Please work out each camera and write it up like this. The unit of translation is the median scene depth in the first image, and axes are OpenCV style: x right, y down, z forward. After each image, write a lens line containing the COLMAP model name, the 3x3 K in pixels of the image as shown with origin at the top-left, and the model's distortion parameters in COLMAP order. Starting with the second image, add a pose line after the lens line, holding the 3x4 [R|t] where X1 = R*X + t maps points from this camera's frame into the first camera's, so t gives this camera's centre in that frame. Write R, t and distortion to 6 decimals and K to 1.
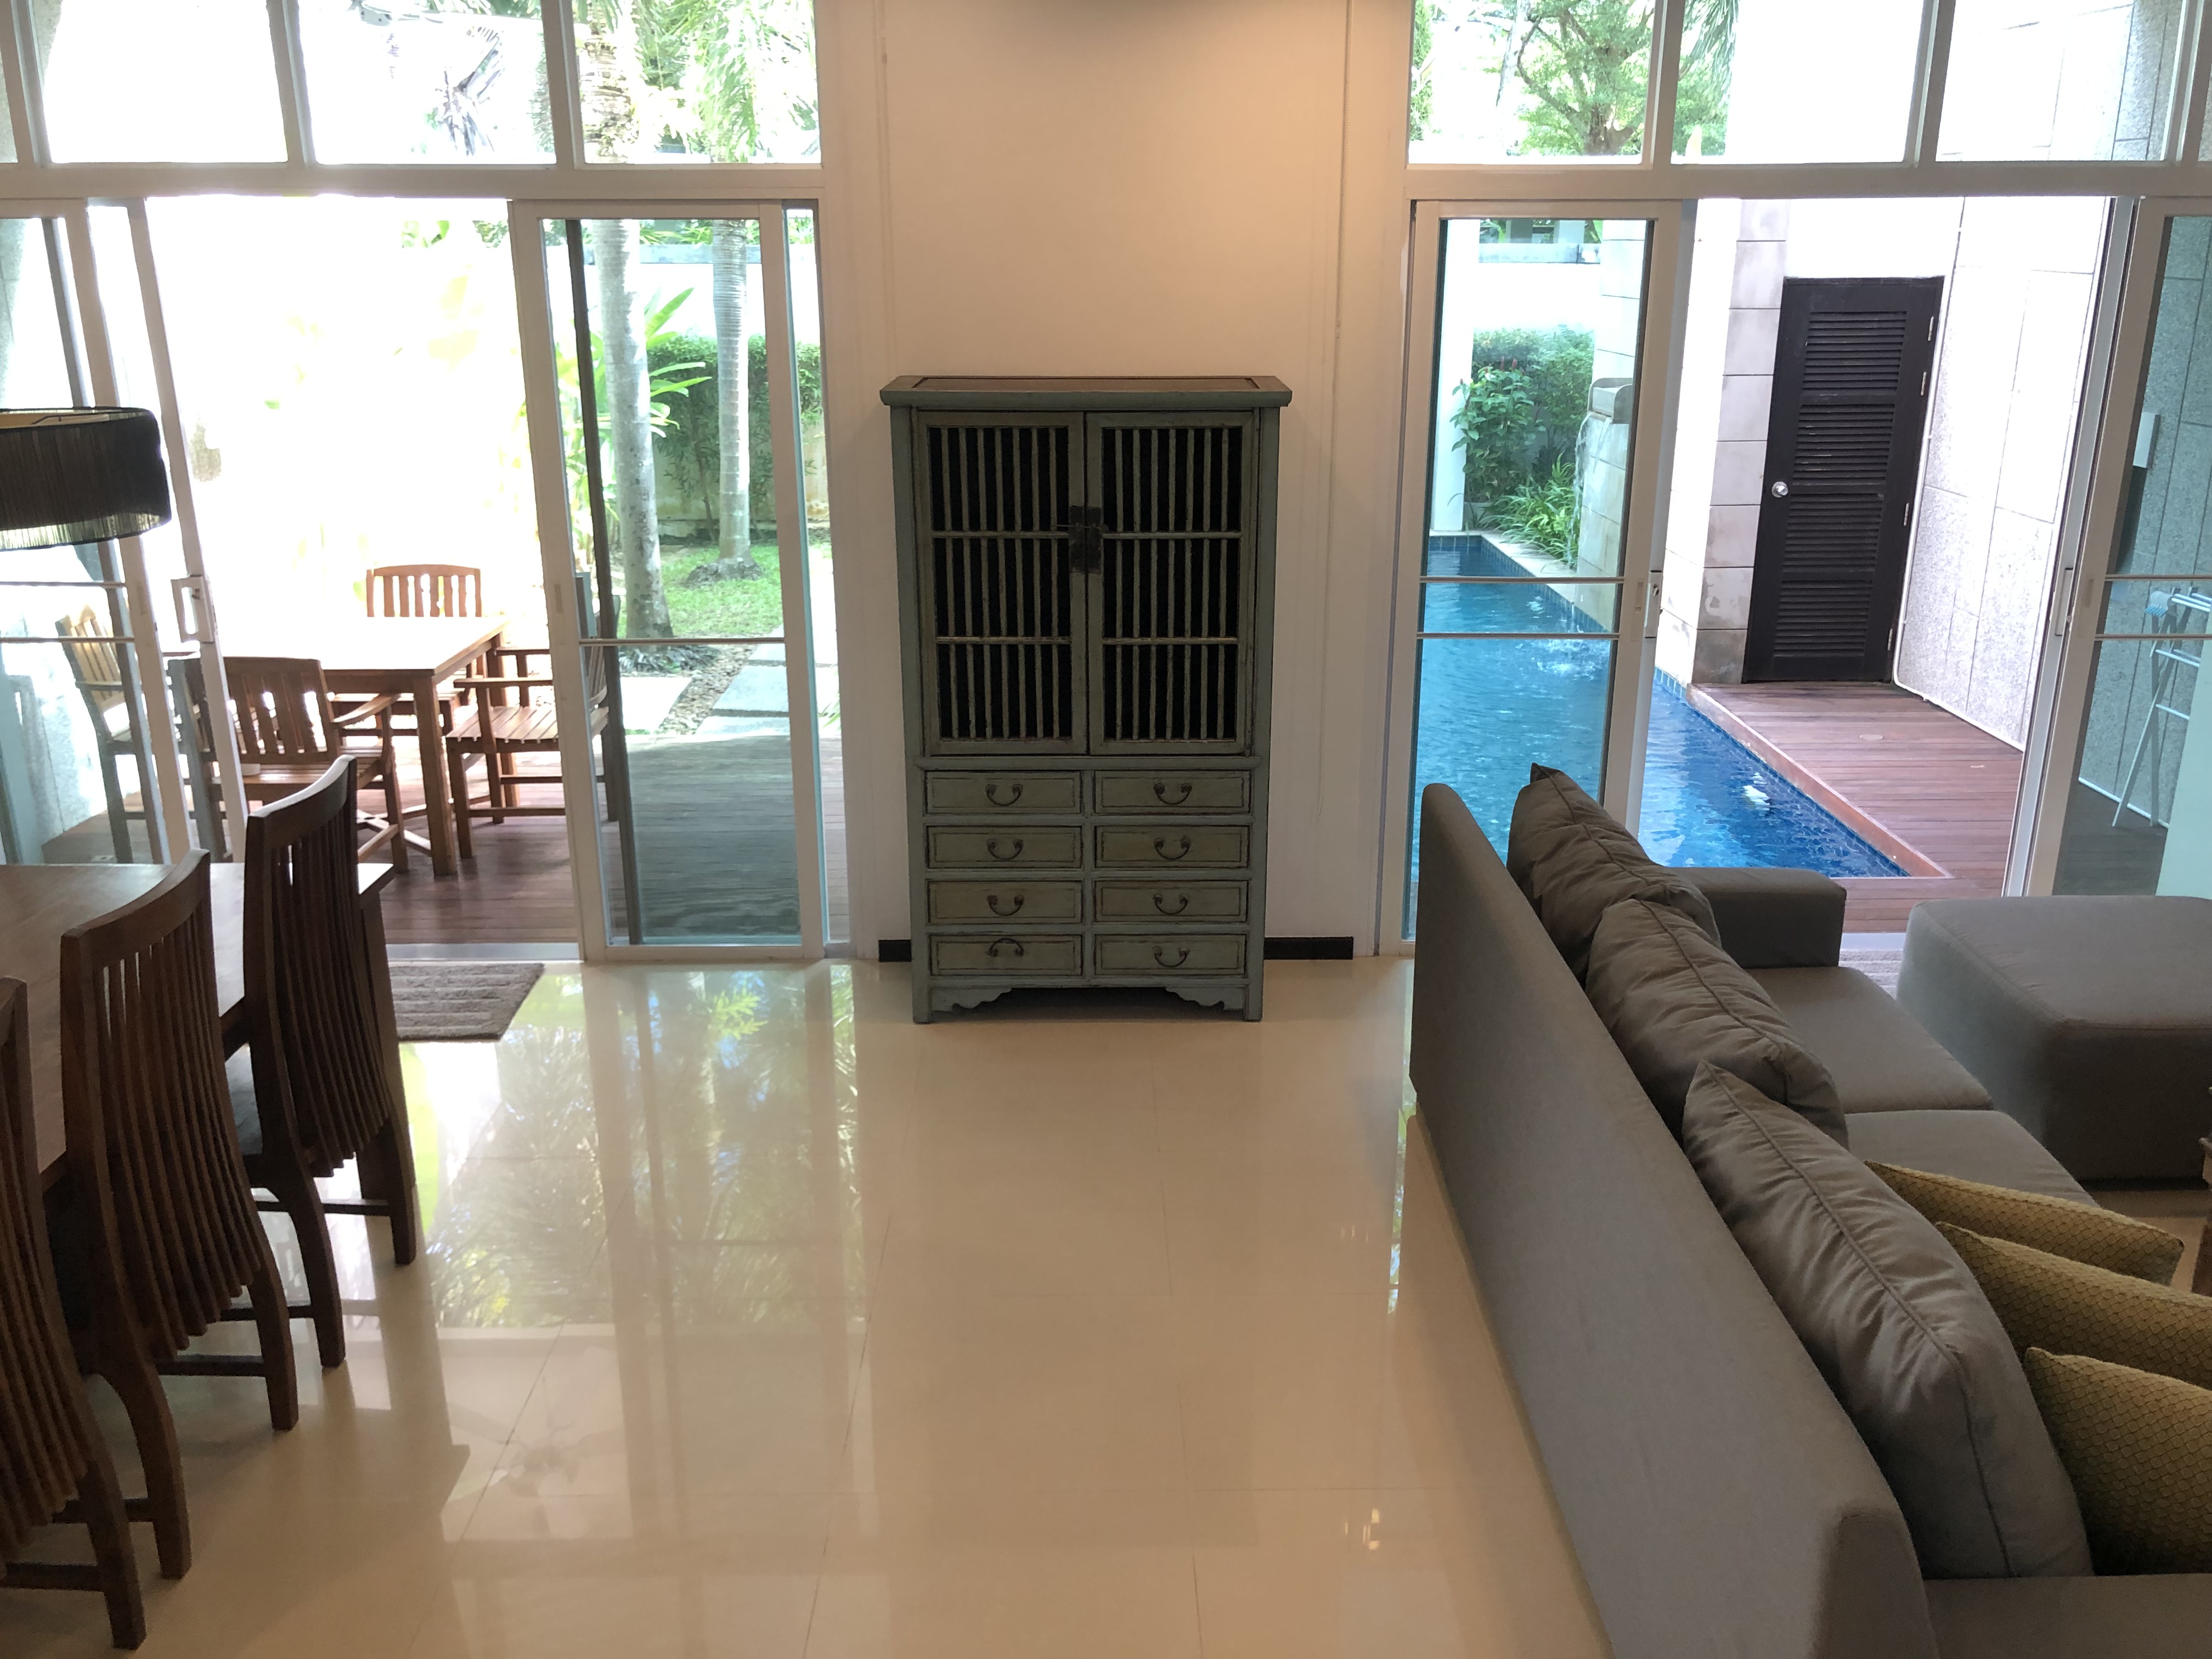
lens RADIAL K [[1830.6, 0, 1119.9], [0, 1830.6, 853.2], [0, 0, 1]] dist [0.047067, -0.050000]
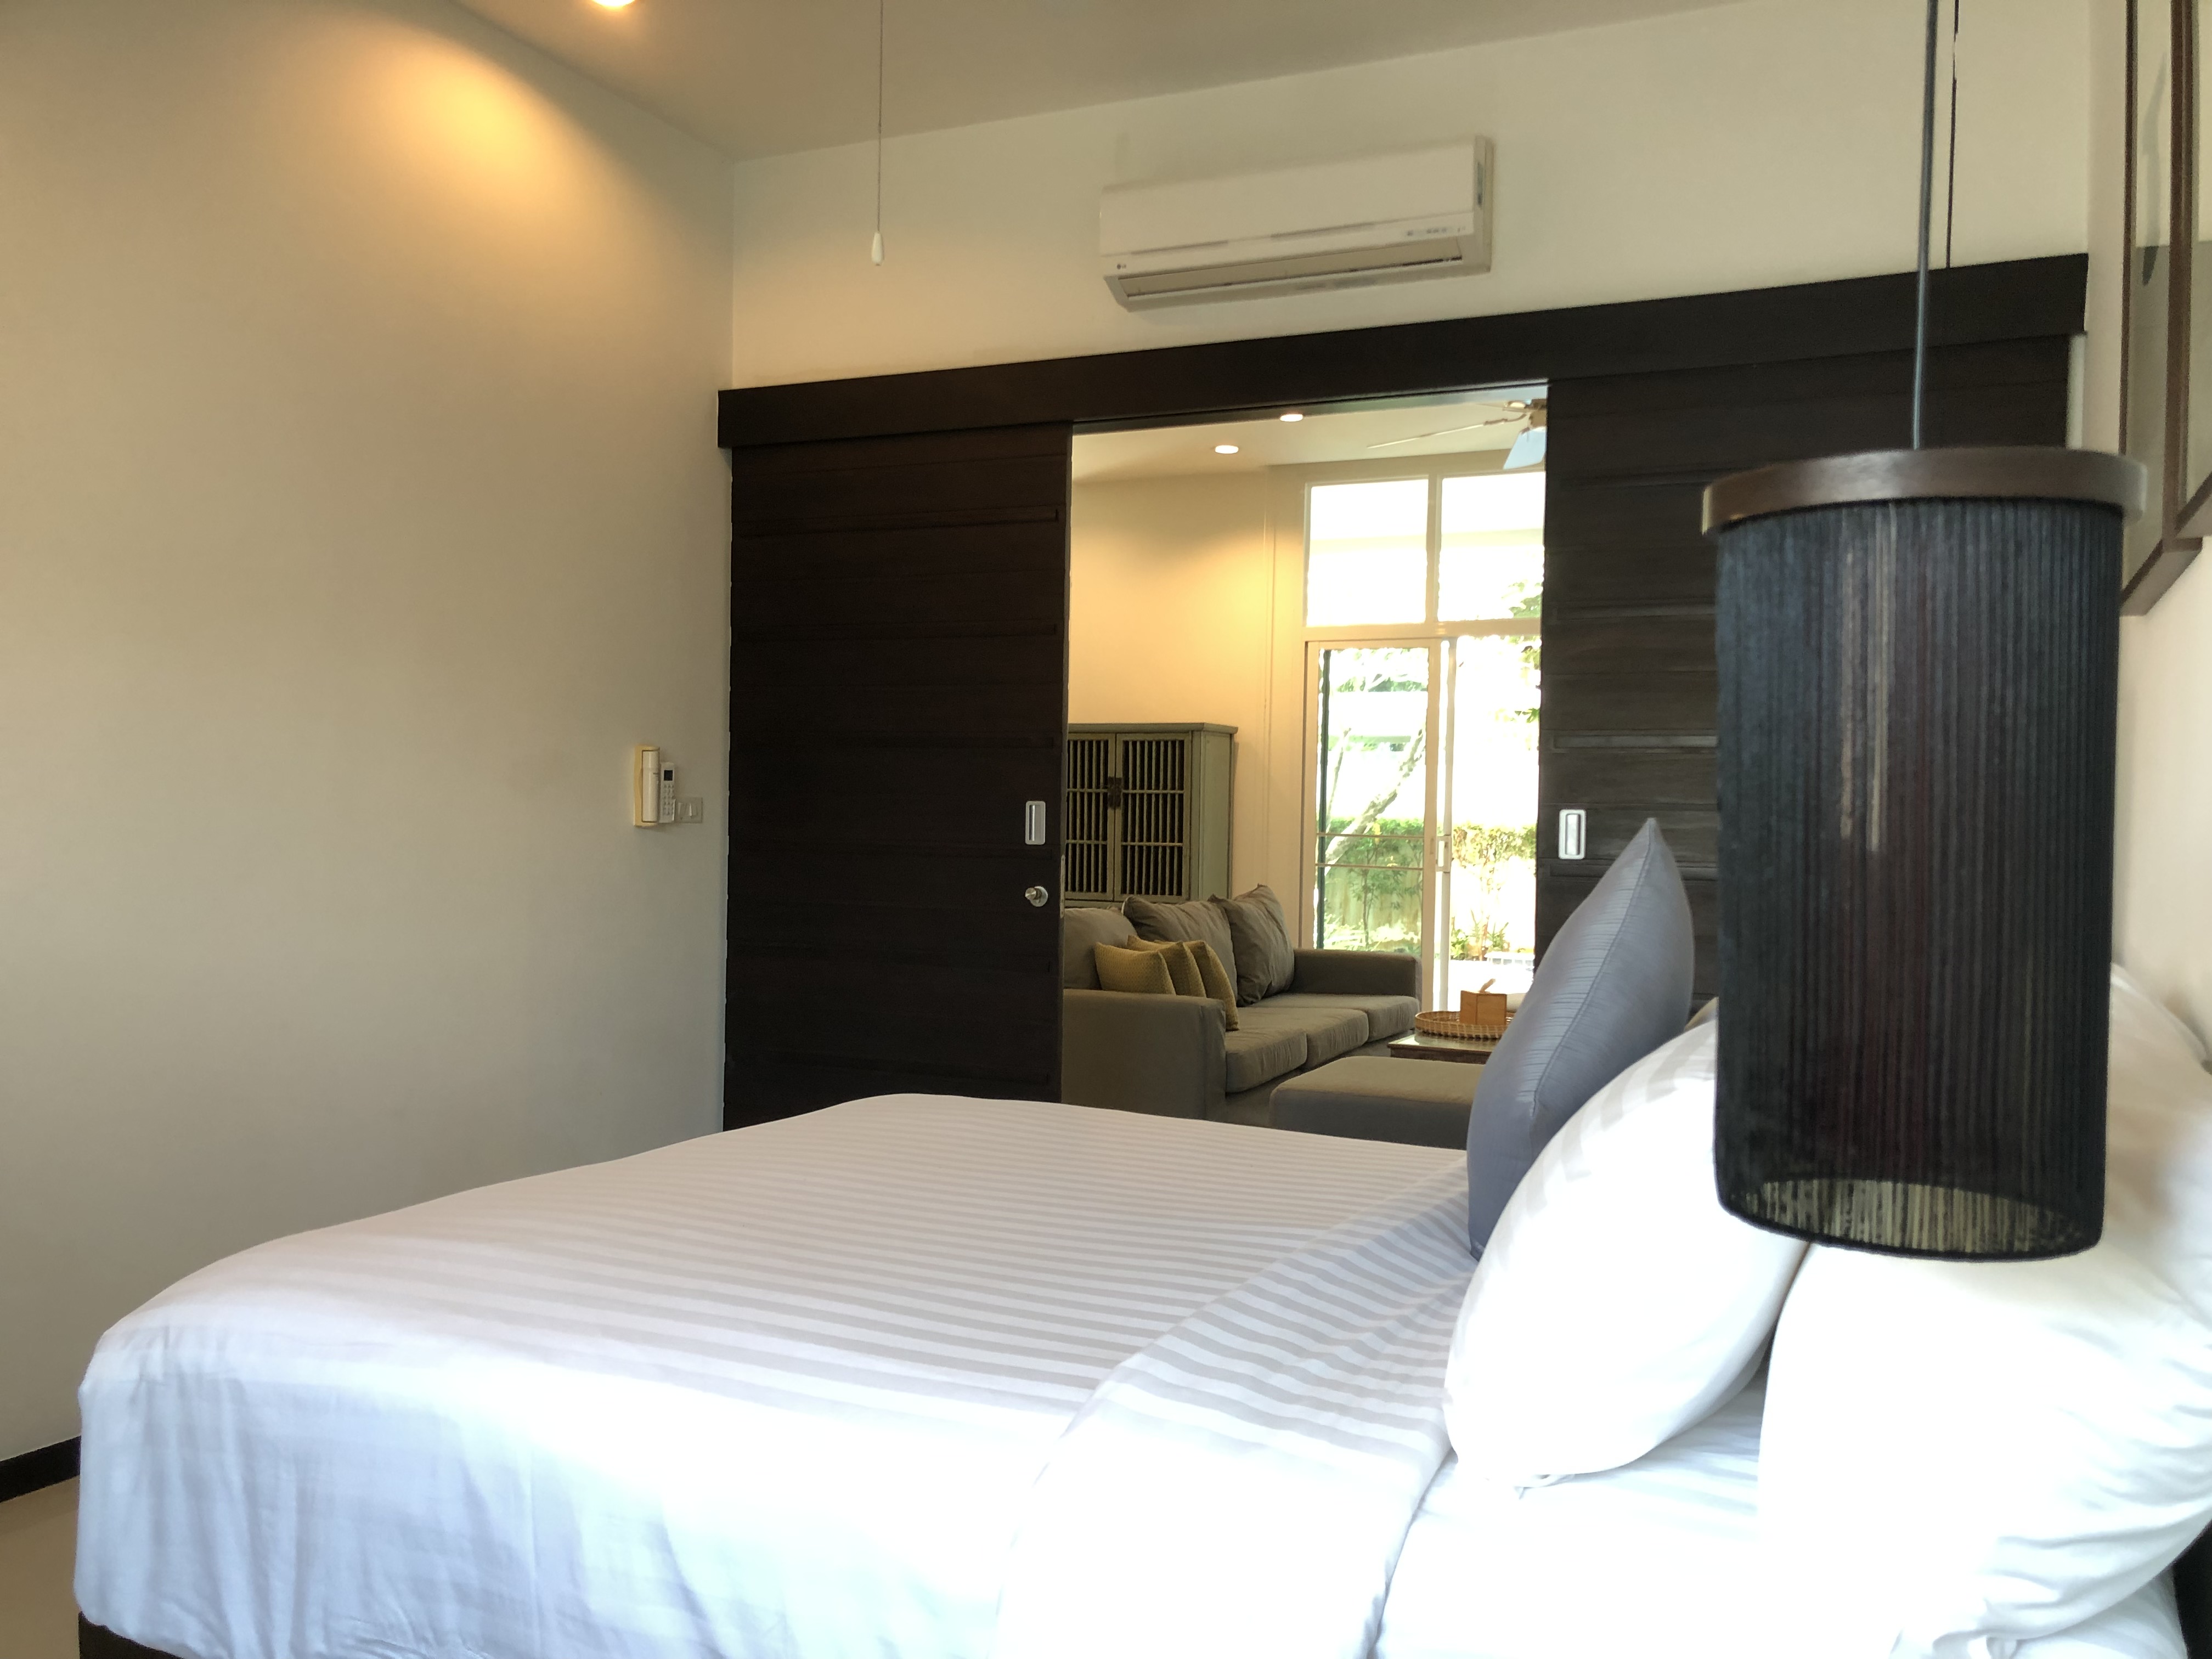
lens RADIAL K [[1830.6, 0, 1054.3], [0, 1830.6, 797.5], [0, 0, 1]] dist [0.047067, -0.050000]
pose [[0.886913, 0.009564, -0.461838, 0.854656], [-0.164626, 0.940684, -0.296667, 0.446347], [0.431607, 0.339148, 0.835879, -0.732593]]
